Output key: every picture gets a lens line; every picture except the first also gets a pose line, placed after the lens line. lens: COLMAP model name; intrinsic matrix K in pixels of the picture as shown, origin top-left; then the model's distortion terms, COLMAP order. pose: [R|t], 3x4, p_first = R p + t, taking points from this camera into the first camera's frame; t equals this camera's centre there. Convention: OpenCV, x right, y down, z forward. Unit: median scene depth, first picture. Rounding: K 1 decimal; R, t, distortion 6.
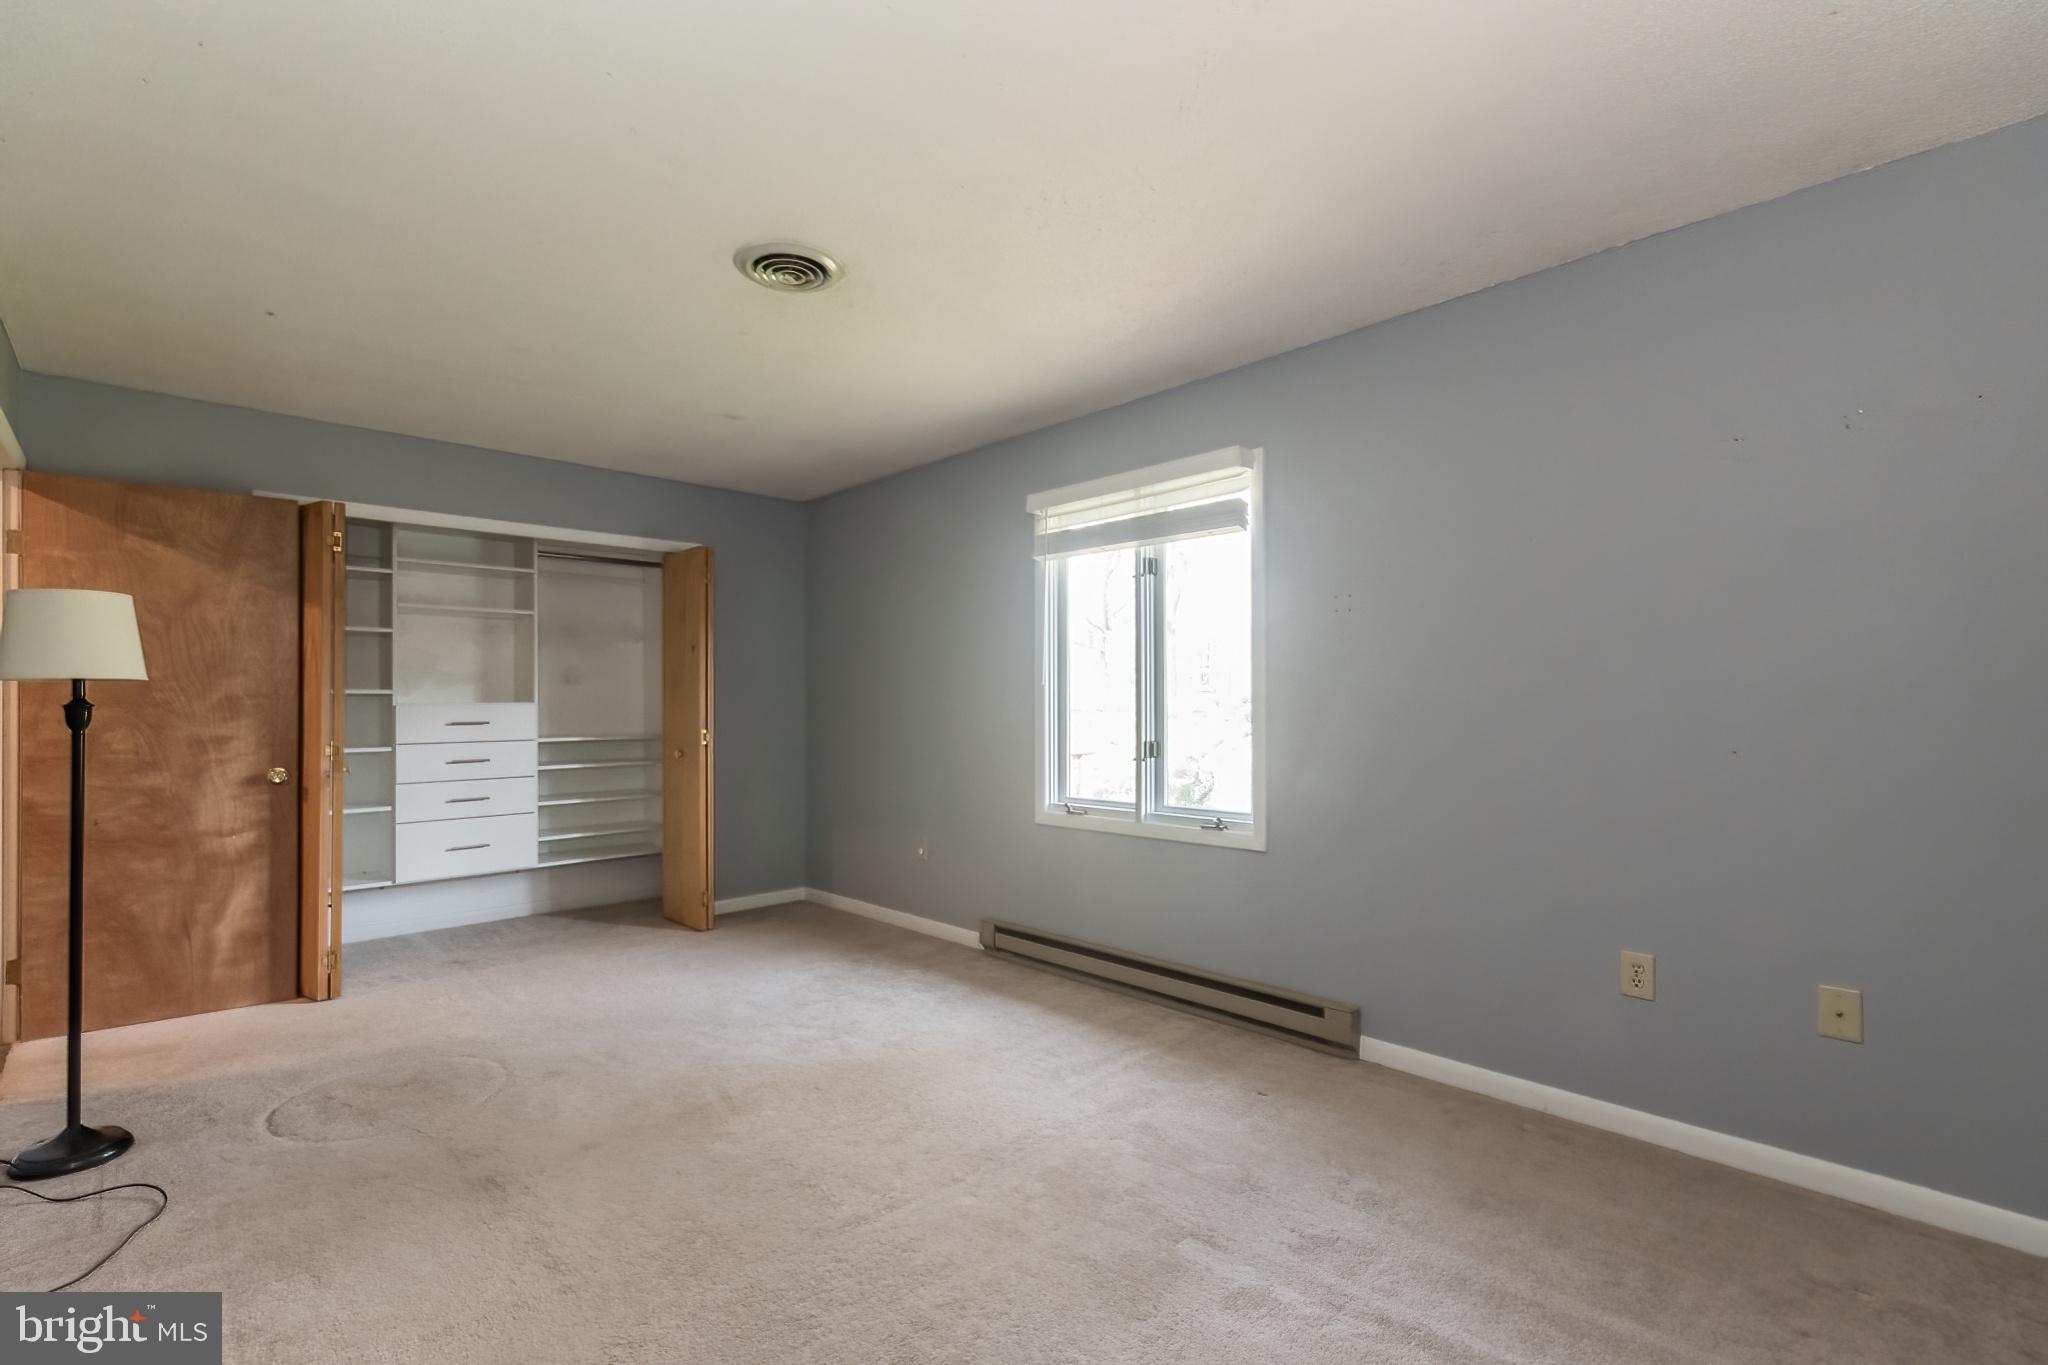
lens RADIAL K [[905.2, 0, 1017.7], [0, 905.2, 686.7], [0, 0, 1]] dist [0.002684, 0.001256]
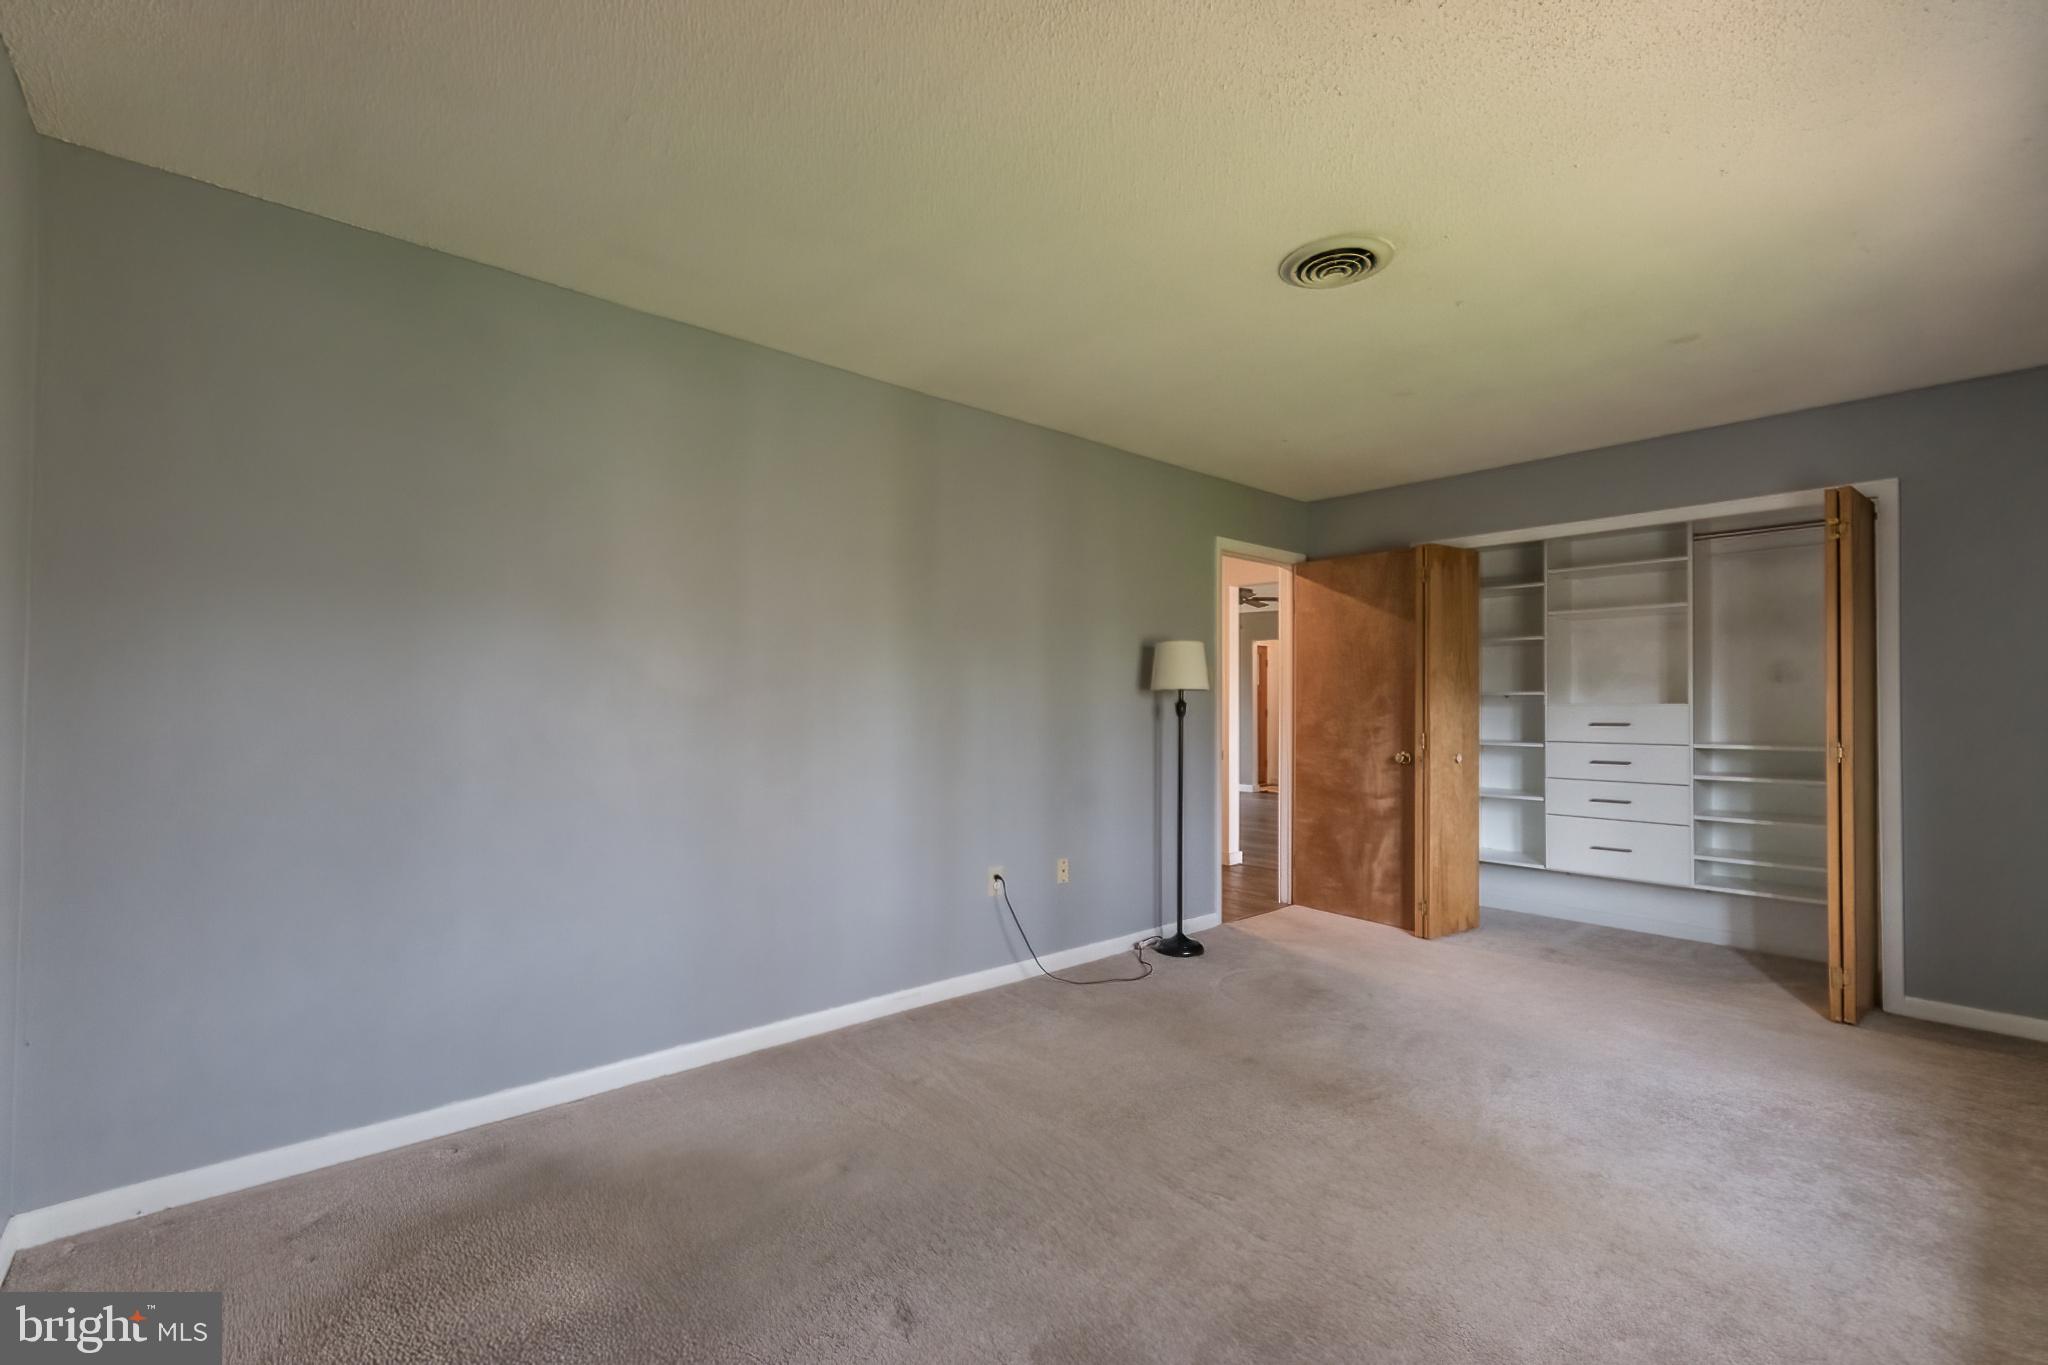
lens RADIAL K [[905.2, 0, 1025.9], [0, 905.2, 687.9], [0, 0, 1]] dist [0.002684, 0.001256]
pose [[-0.031710, -0.011180, -0.999435, 0.445187], [0.013810, 0.999837, -0.011623, 0.003188], [0.999402, -0.014171, -0.031550, 0.420817]]
